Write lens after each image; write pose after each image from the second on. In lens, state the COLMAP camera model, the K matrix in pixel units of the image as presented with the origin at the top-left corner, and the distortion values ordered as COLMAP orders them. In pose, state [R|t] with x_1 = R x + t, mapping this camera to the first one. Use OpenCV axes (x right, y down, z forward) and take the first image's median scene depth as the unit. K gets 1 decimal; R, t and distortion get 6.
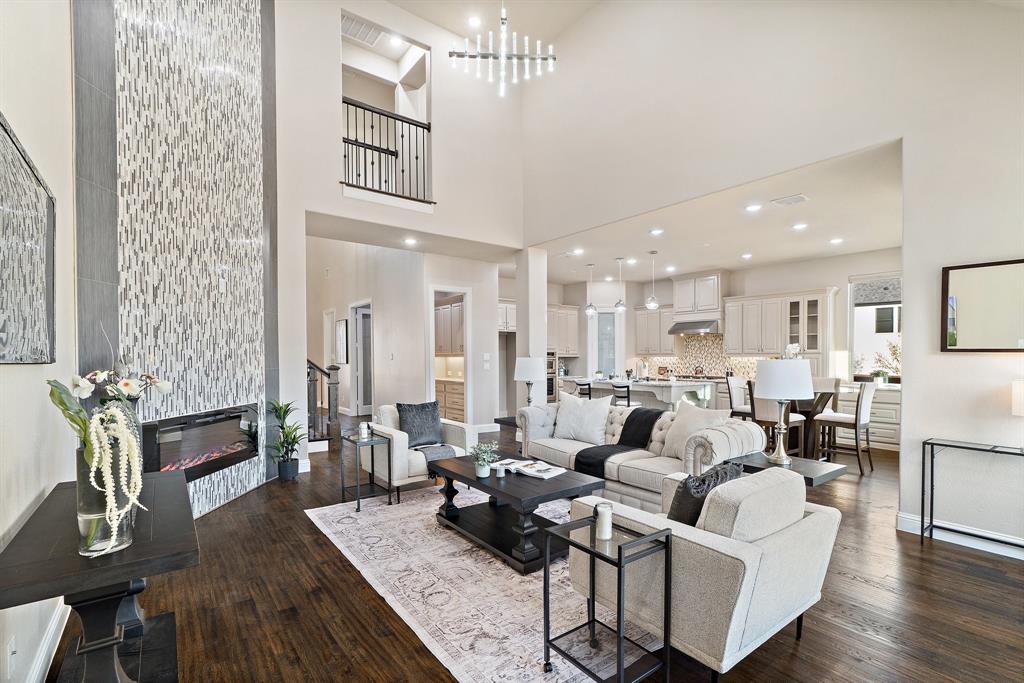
lens RADIAL K [[464.2, 0, 515.3], [0, 464.2, 364.3], [0, 0, 1]] dist [-0.006811, -0.000008]
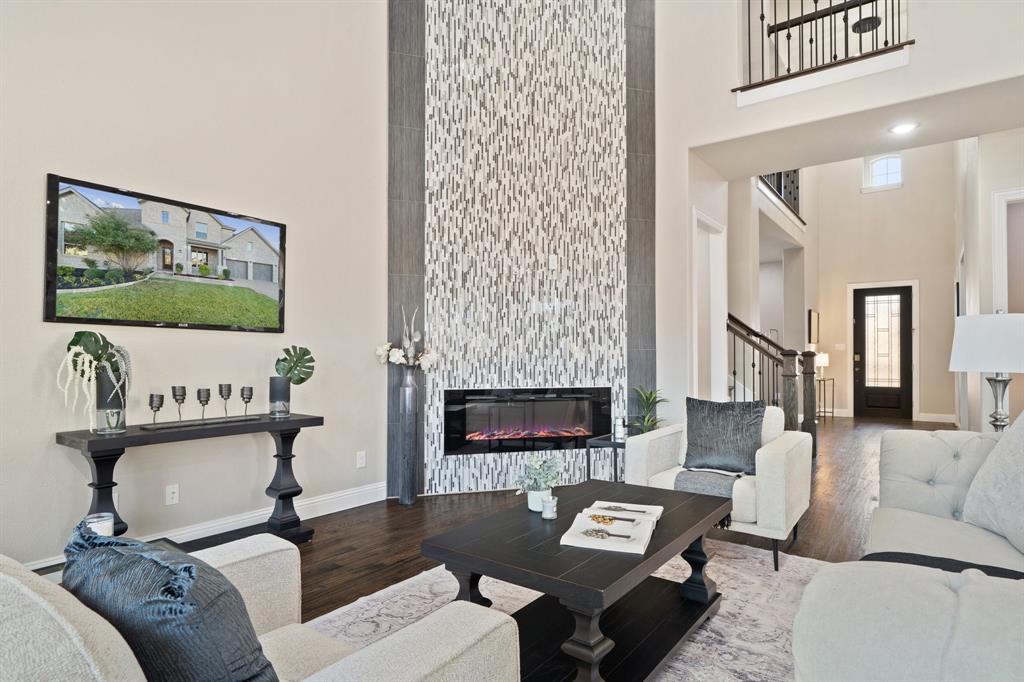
lens RADIAL K [[569.3, 0, 513.2], [0, 569.3, 349.1], [0, 0, 1]] dist [-0.000737, 0.001710]
pose [[0.281984, -0.009081, -0.959376, 0.560100], [-0.016076, 0.999770, -0.014188, 0.036640], [0.959284, 0.019424, 0.281773, 0.661660]]
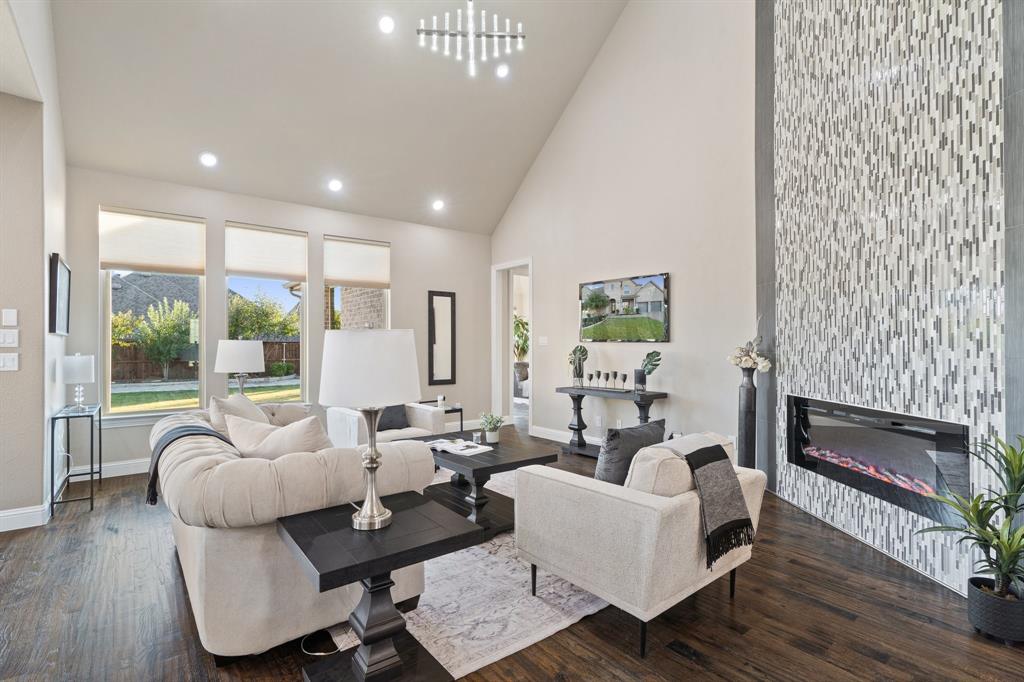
lens RADIAL K [[489.5, 0, 511.7], [0, 489.5, 341.9], [0, 0, 1]] dist [-0.009378, 0.003831]
pose [[-0.999899, 0.003521, -0.013801, -0.090113], [0.003406, 0.999960, 0.008328, -0.015046], [0.013830, 0.008280, -0.999870, 1.939374]]
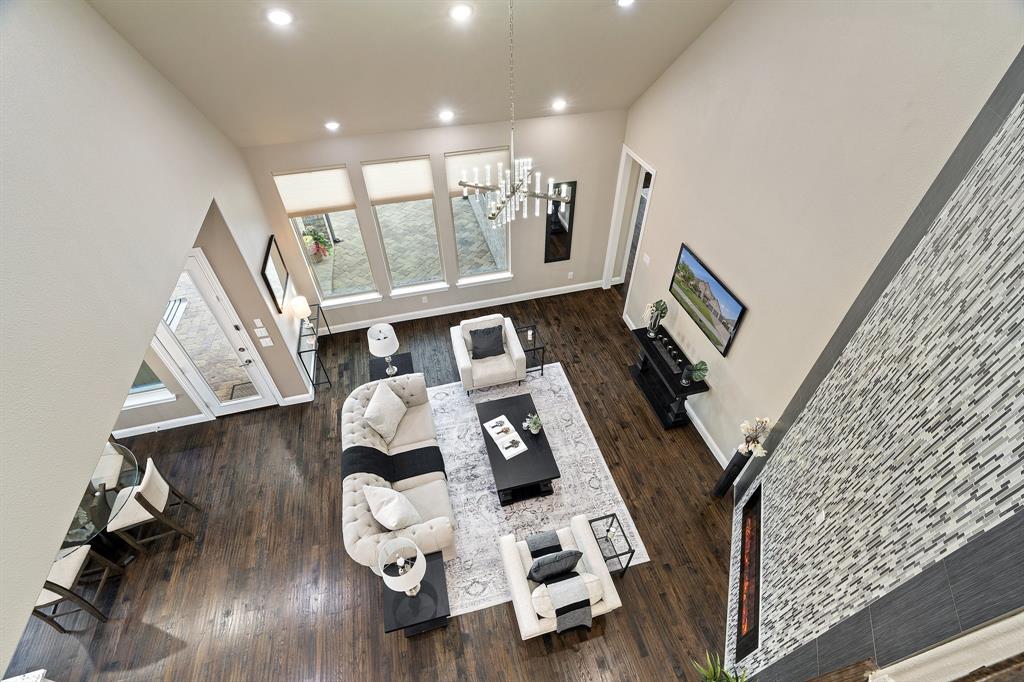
lens RADIAL K [[464.2, 0, 509.0], [0, 464.2, 349.7], [0, 0, 1]] dist [-0.006811, -0.000008]
pose [[-0.921774, -0.260649, 0.287043, -0.347995], [0.021996, 0.703977, 0.709882, -1.042471], [-0.387102, 0.660665, -0.643175, 1.705634]]
